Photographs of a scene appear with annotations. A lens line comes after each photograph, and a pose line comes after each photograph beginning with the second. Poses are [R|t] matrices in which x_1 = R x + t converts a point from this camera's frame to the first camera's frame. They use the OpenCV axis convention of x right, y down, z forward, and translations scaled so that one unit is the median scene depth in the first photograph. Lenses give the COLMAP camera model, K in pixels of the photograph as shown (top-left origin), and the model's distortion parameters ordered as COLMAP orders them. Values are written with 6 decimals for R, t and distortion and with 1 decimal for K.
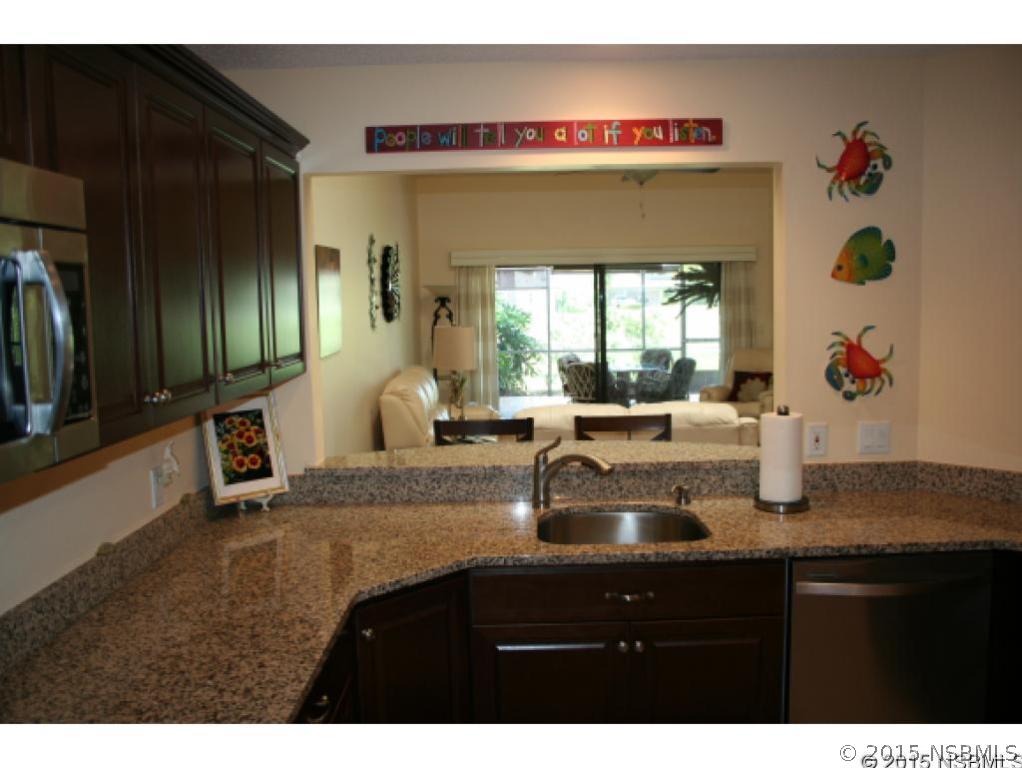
lens RADIAL K [[860.1, 0, 506.6], [0, 860.1, 381.7], [0, 0, 1]] dist [-0.150465, 0.133246]
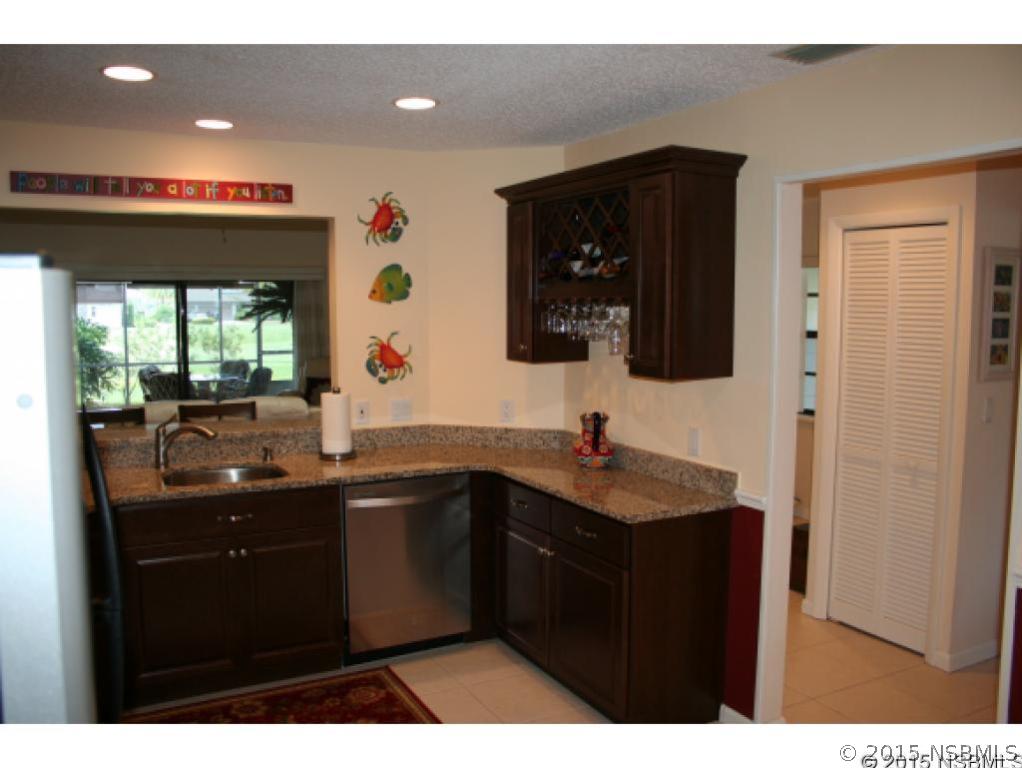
lens RADIAL K [[860.1, 0, 506.6], [0, 860.1, 381.7], [0, 0, 1]] dist [-0.150465, 0.133246]
pose [[0.882741, -0.019600, 0.469451, -0.094491], [0.028162, 0.999540, -0.011223, 0.041053], [-0.469015, 0.023128, 0.882887, -0.393230]]
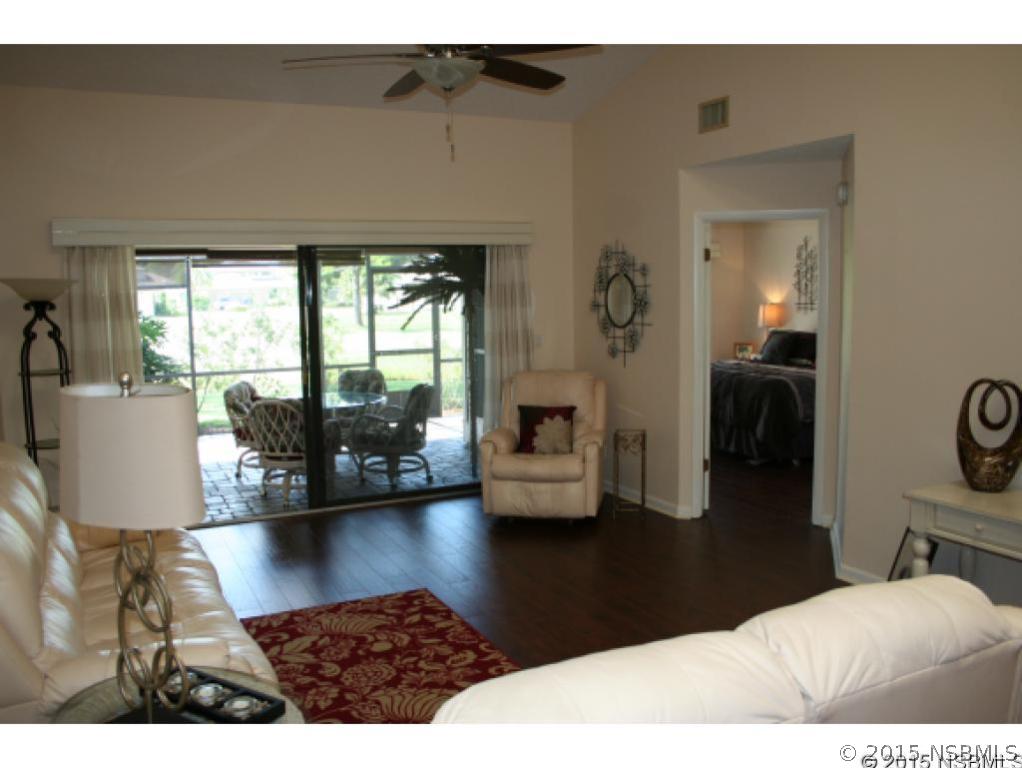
lens RADIAL K [[860.1, 0, 506.6], [0, 860.1, 381.7], [0, 0, 1]] dist [-0.150465, 0.133246]
pose [[0.895631, -0.042428, 0.442769, -0.138296], [0.042708, 0.999044, 0.009342, -0.120333], [-0.442742, 0.010543, 0.896587, 1.217117]]
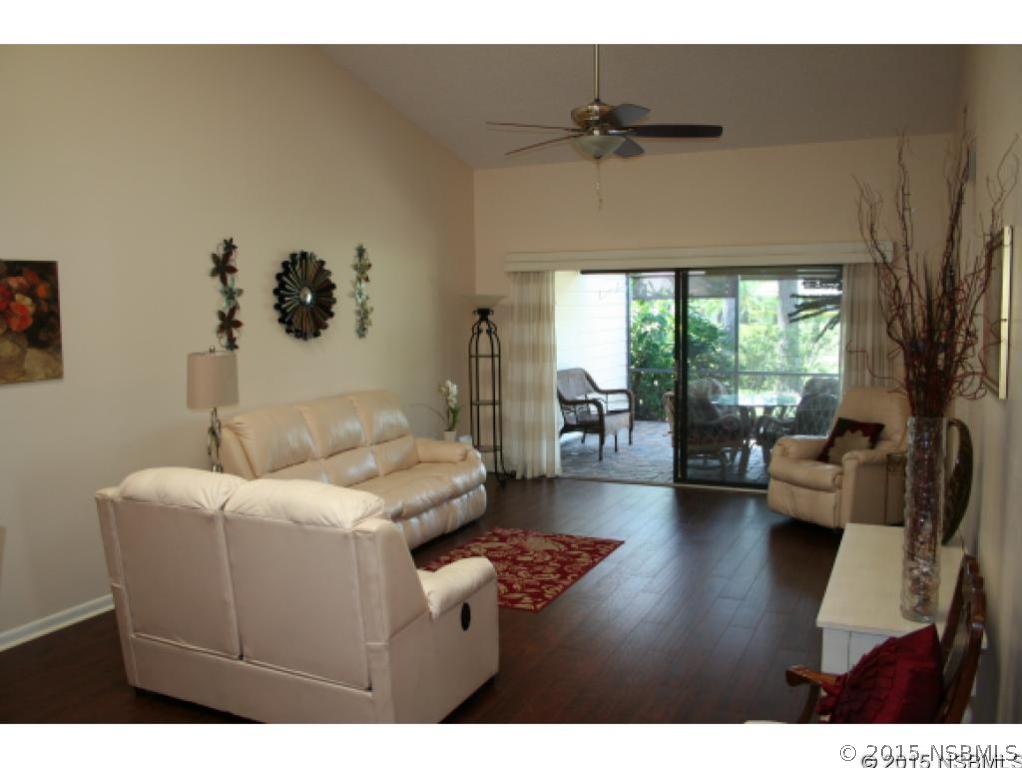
lens RADIAL K [[860.1, 0, 506.6], [0, 860.1, 381.7], [0, 0, 1]] dist [-0.150465, 0.133246]
pose [[0.899777, 0.048613, -0.433634, 1.008148], [-0.049302, 0.998737, 0.009663, -0.111144], [0.433556, 0.012684, 0.901037, 0.766426]]
